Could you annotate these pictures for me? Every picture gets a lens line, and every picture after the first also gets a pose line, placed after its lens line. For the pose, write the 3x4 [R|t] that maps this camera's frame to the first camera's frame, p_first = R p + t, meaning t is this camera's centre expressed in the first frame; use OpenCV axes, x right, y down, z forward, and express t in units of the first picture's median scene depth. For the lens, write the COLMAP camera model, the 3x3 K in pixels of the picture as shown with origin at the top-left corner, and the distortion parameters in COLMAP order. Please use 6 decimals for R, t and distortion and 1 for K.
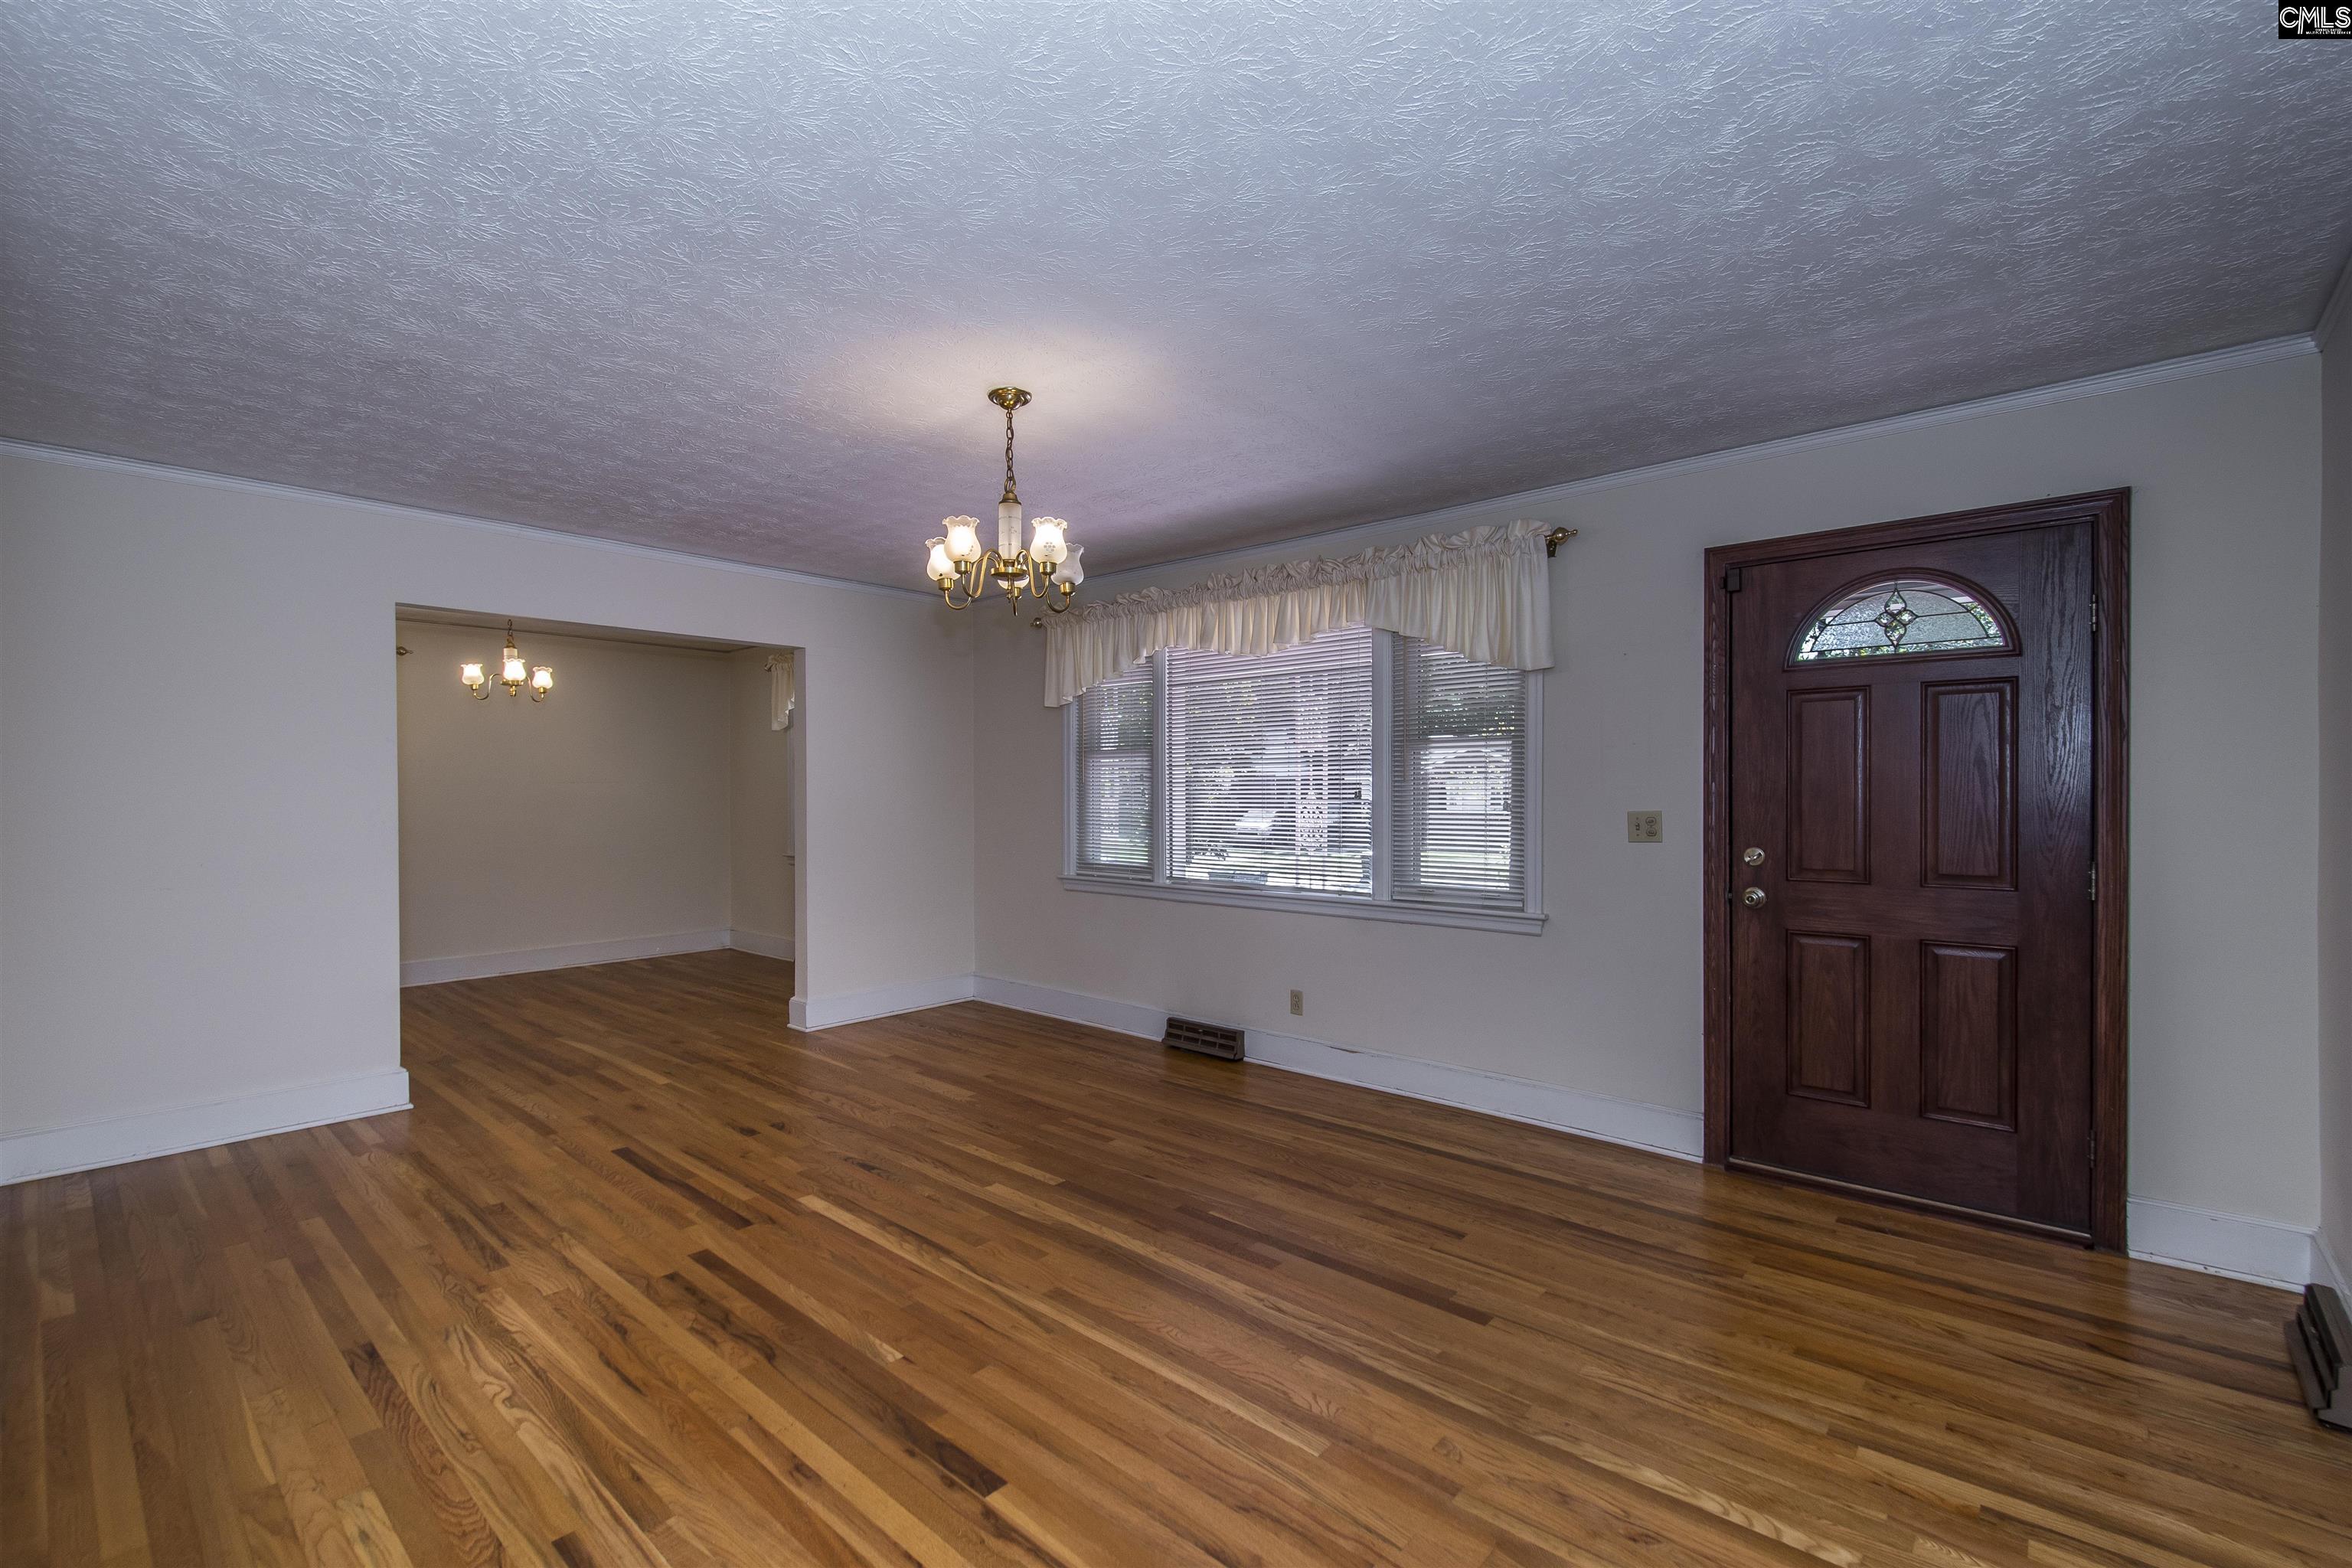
lens RADIAL K [[1027.8, 0, 1150.9], [0, 1027.8, 797.3], [0, 0, 1]] dist [0.000283, -0.000090]
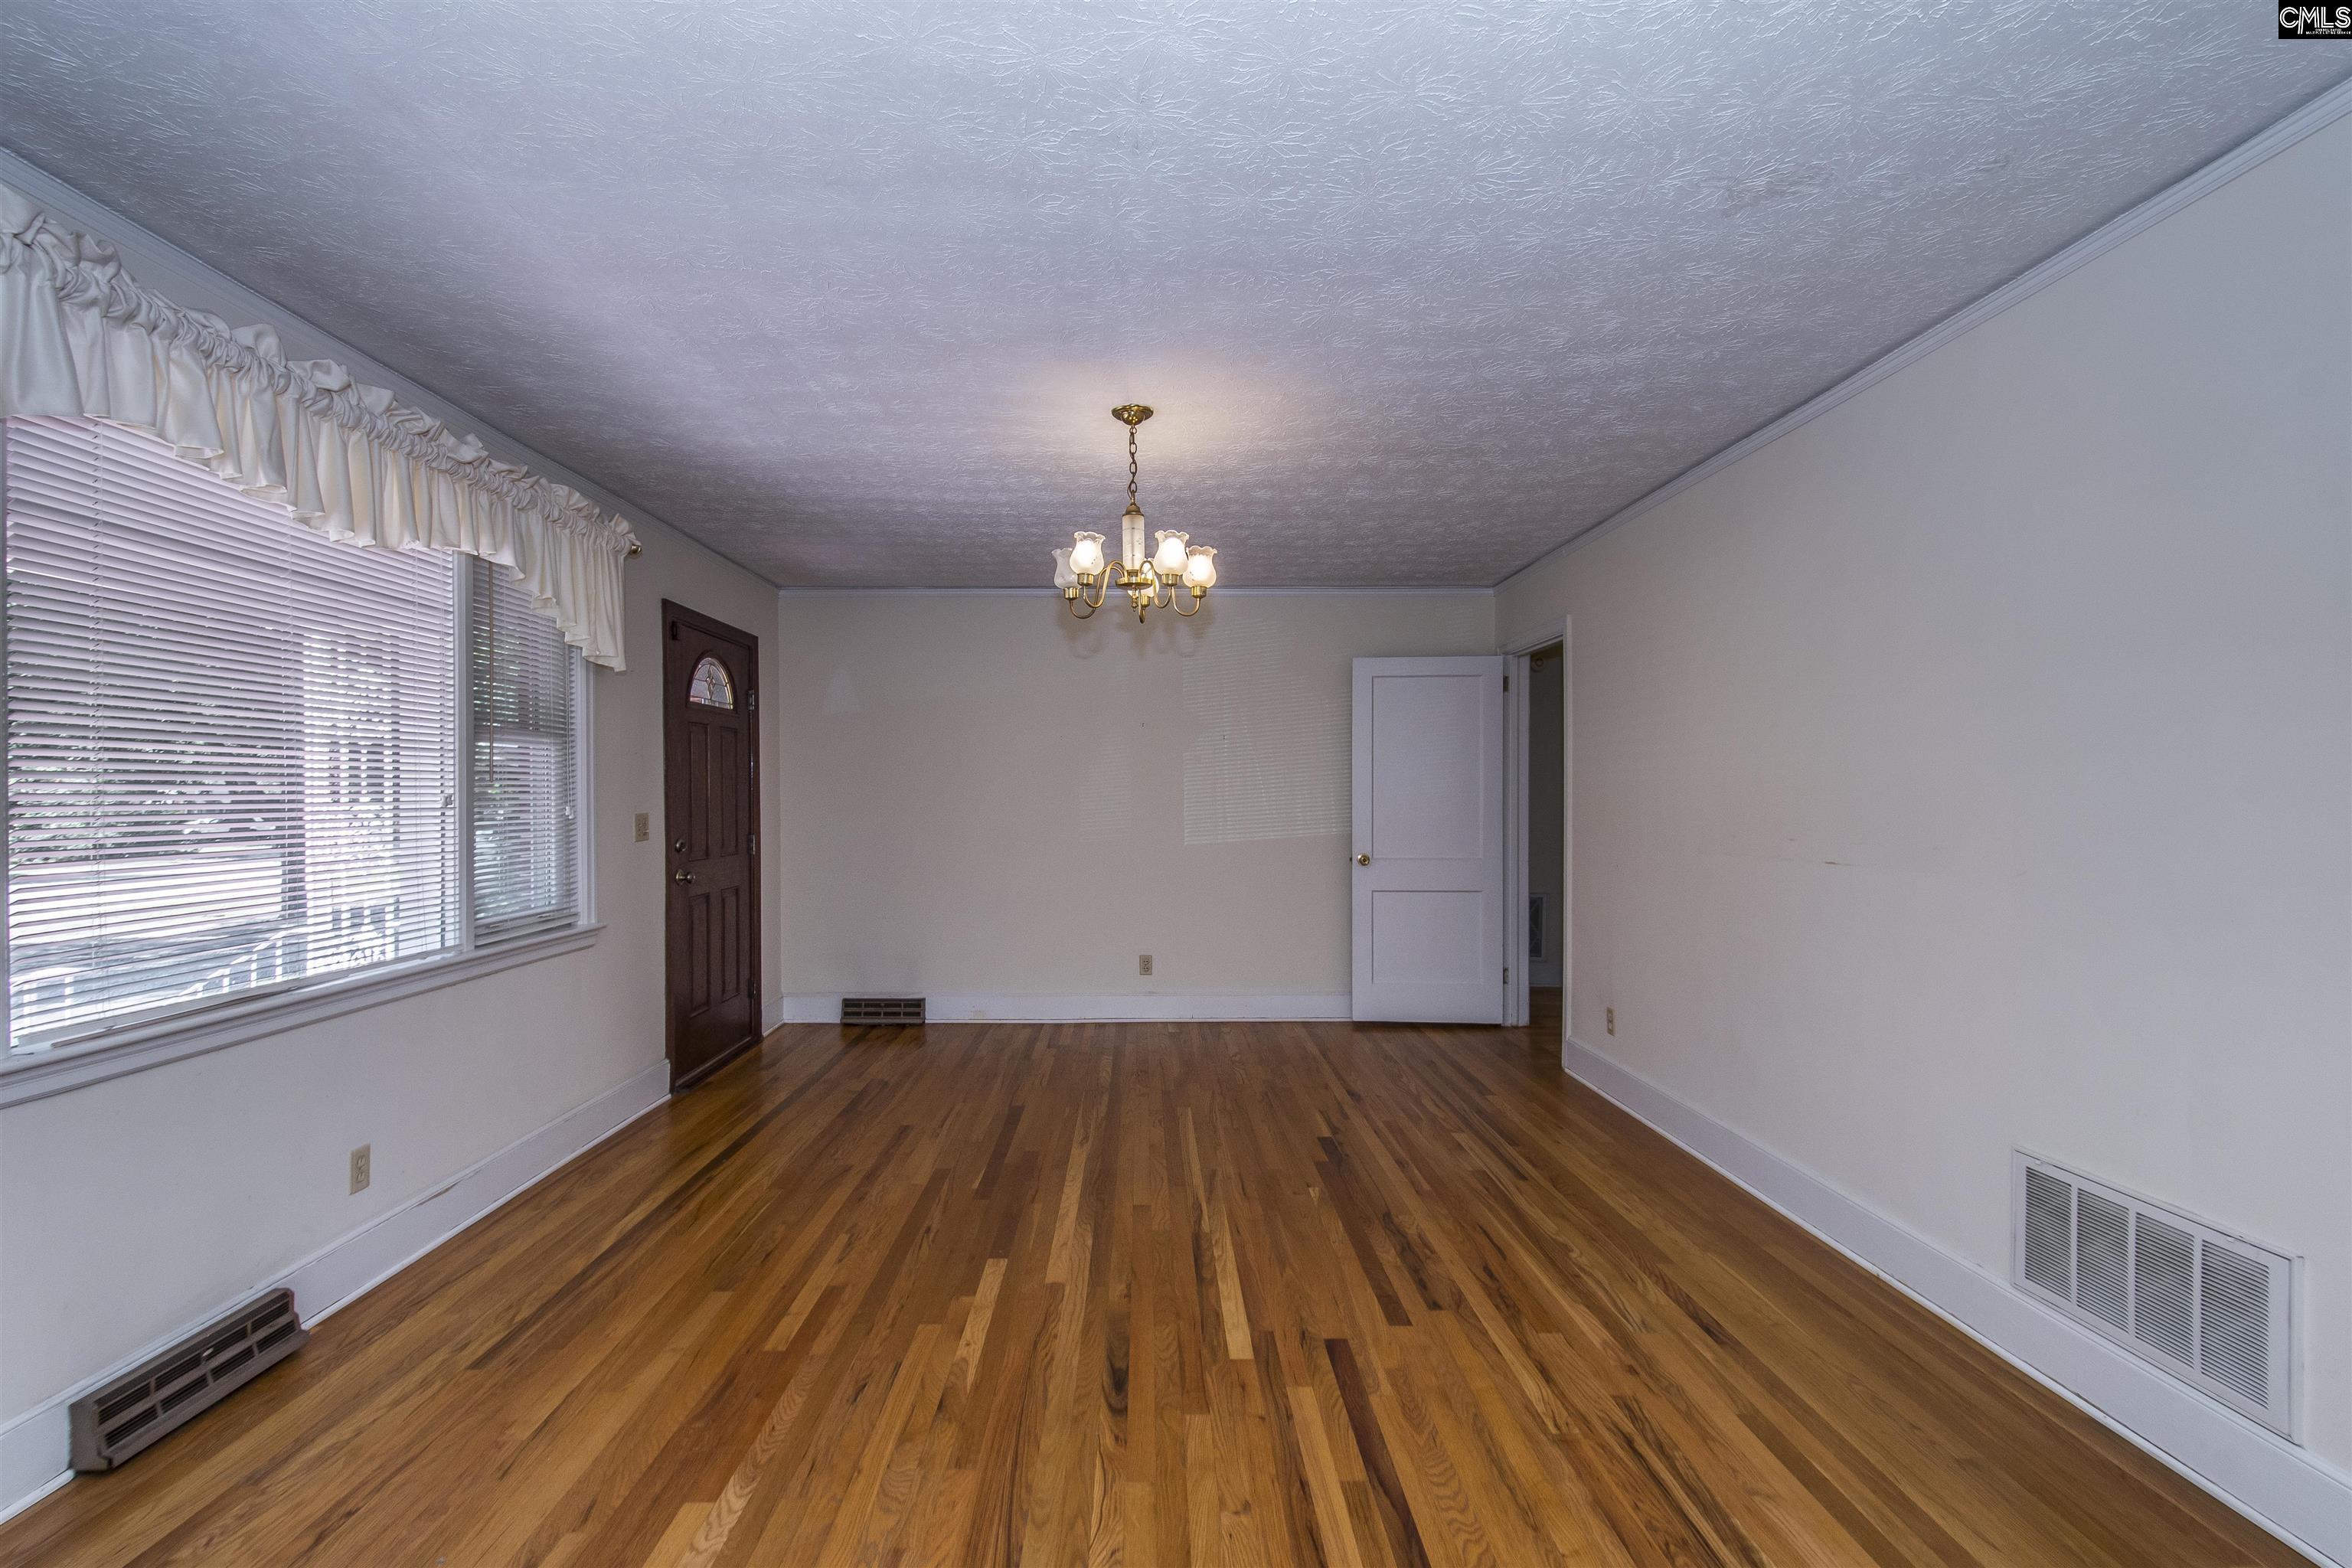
lens RADIAL K [[1025.2, 0, 1162.2], [0, 1025.2, 781.1], [0, 0, 1]] dist [-0.015862, -0.000137]
pose [[-0.686731, 0.010940, 0.726829, -0.916026], [0.009742, 0.999935, -0.005846, -0.011188], [-0.726847, 0.003066, -0.686793, 1.705043]]
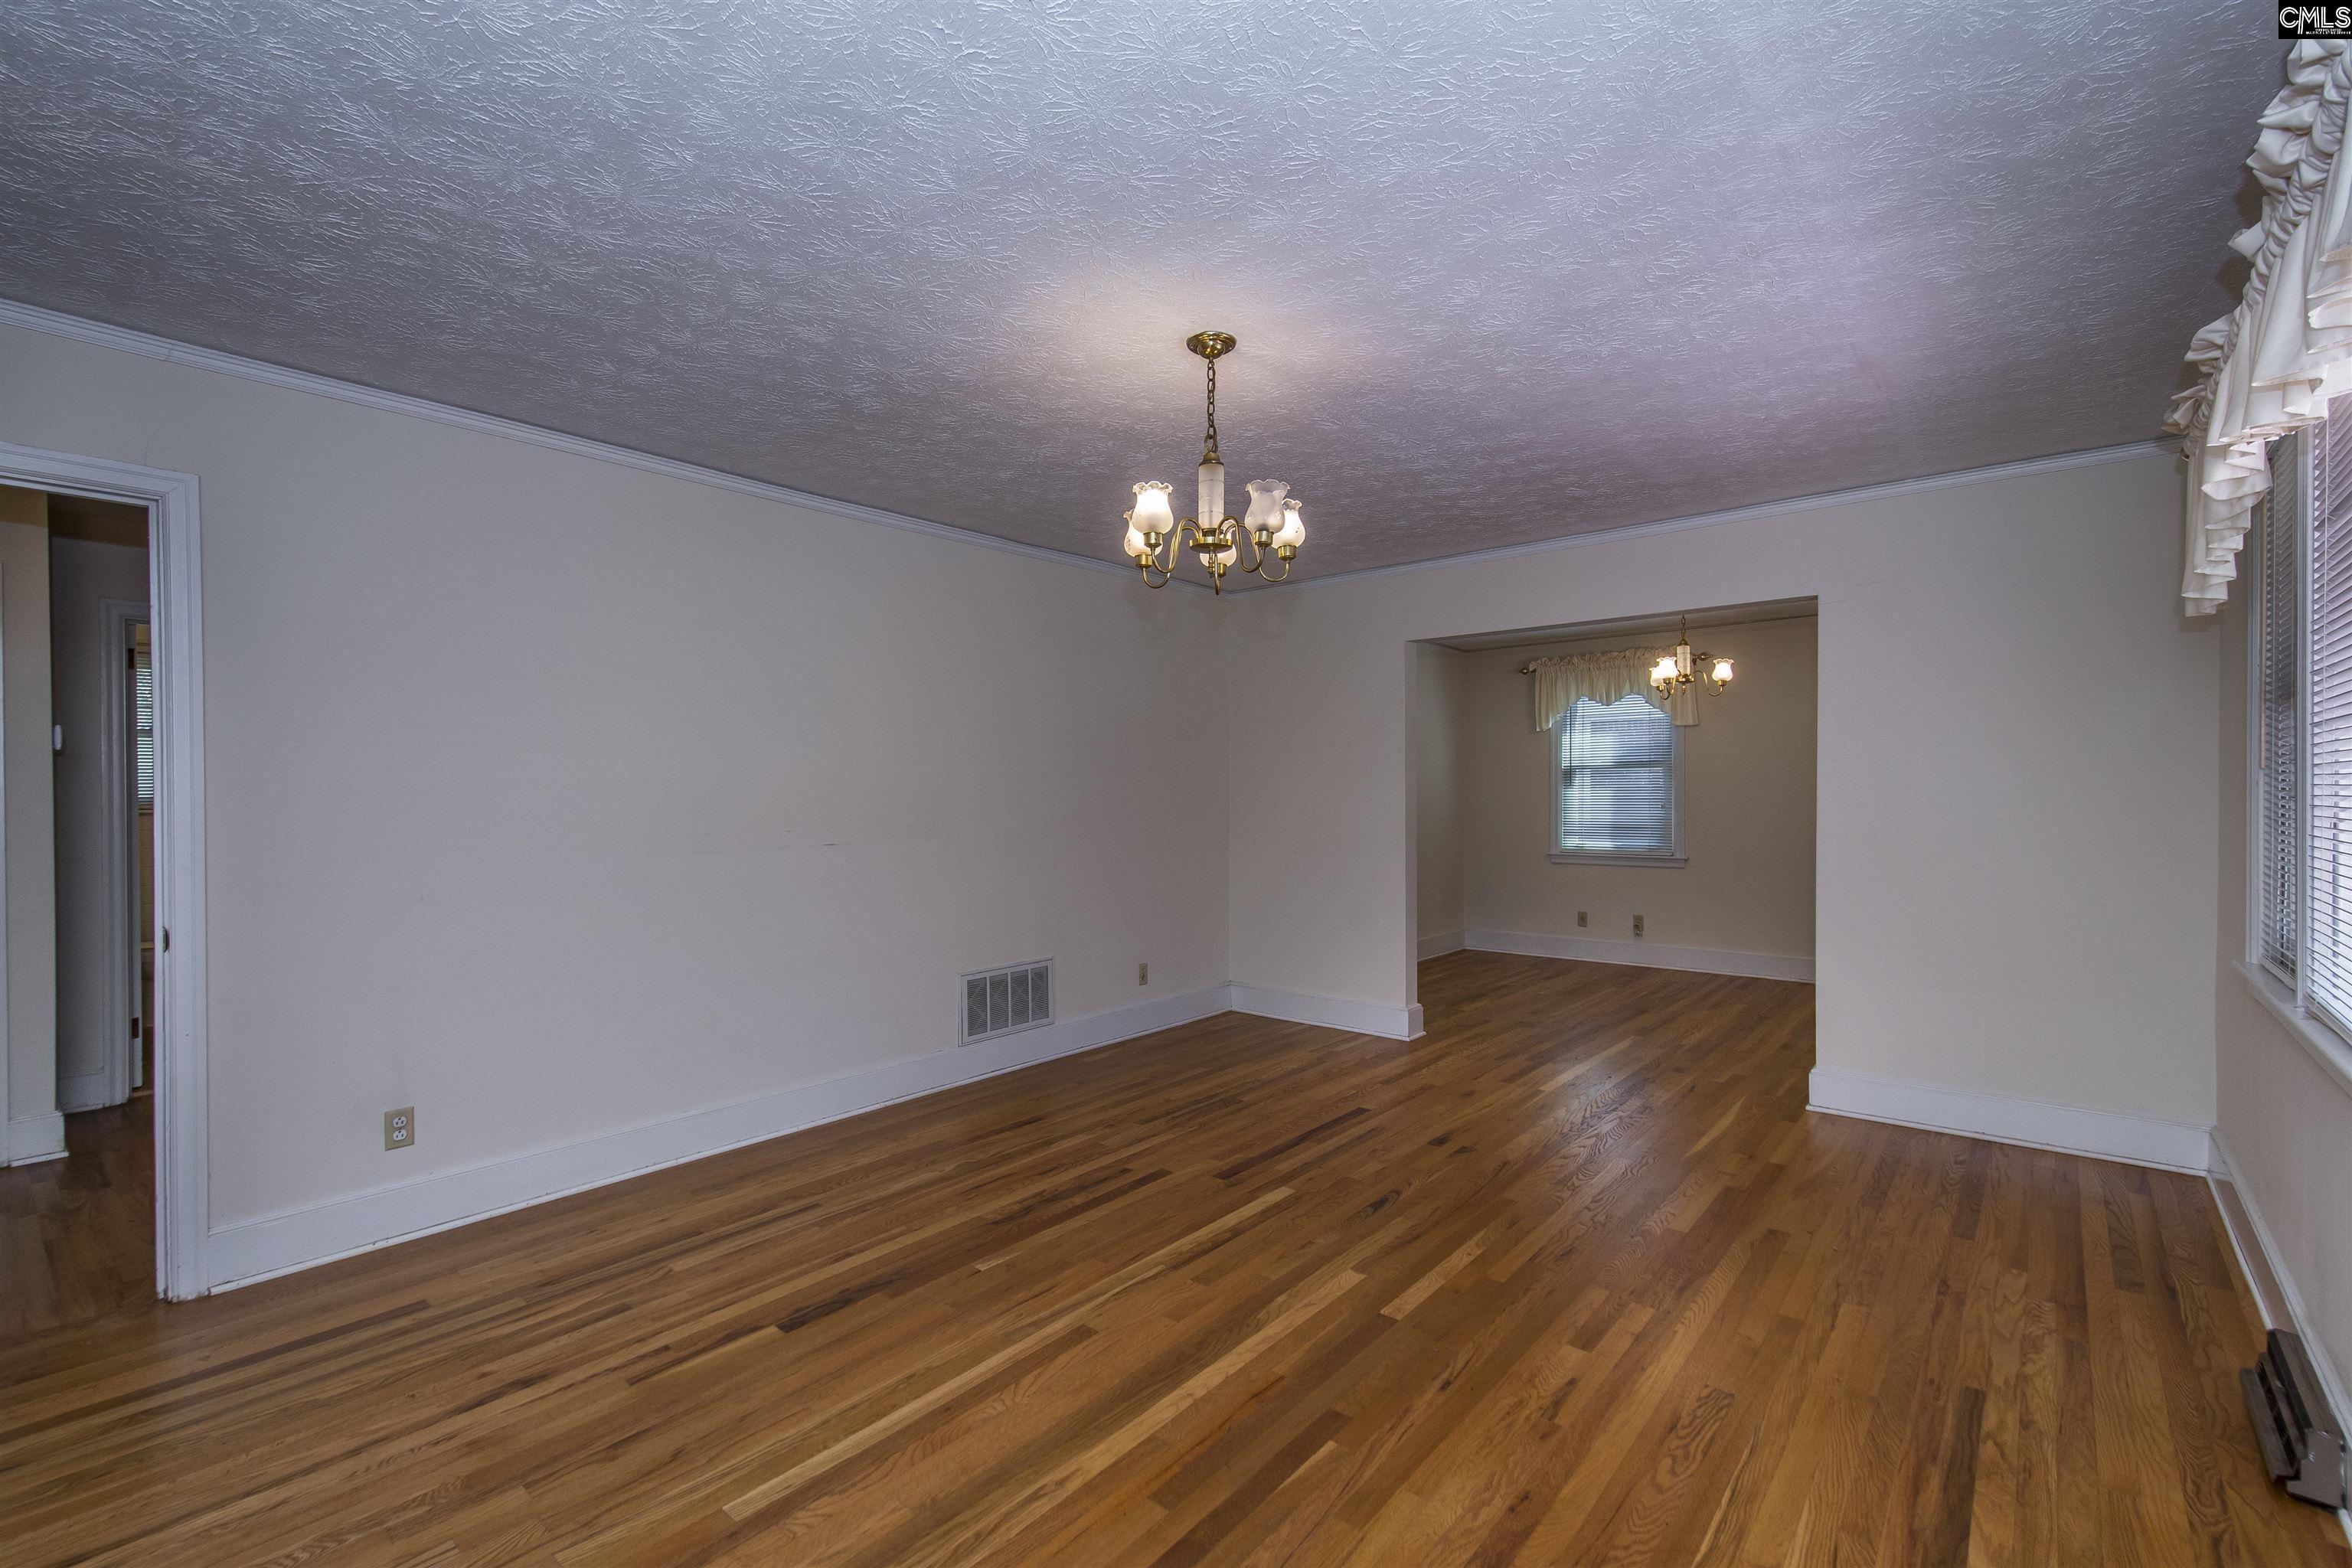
lens RADIAL K [[1027.8, 0, 1150.9], [0, 1027.8, 797.3], [0, 0, 1]] dist [0.000283, -0.000090]
pose [[0.025006, 0.009839, -0.999639, 0.748061], [-0.007114, 0.999928, 0.009664, -0.007145], [0.999662, 0.006870, 0.025074, 0.932322]]
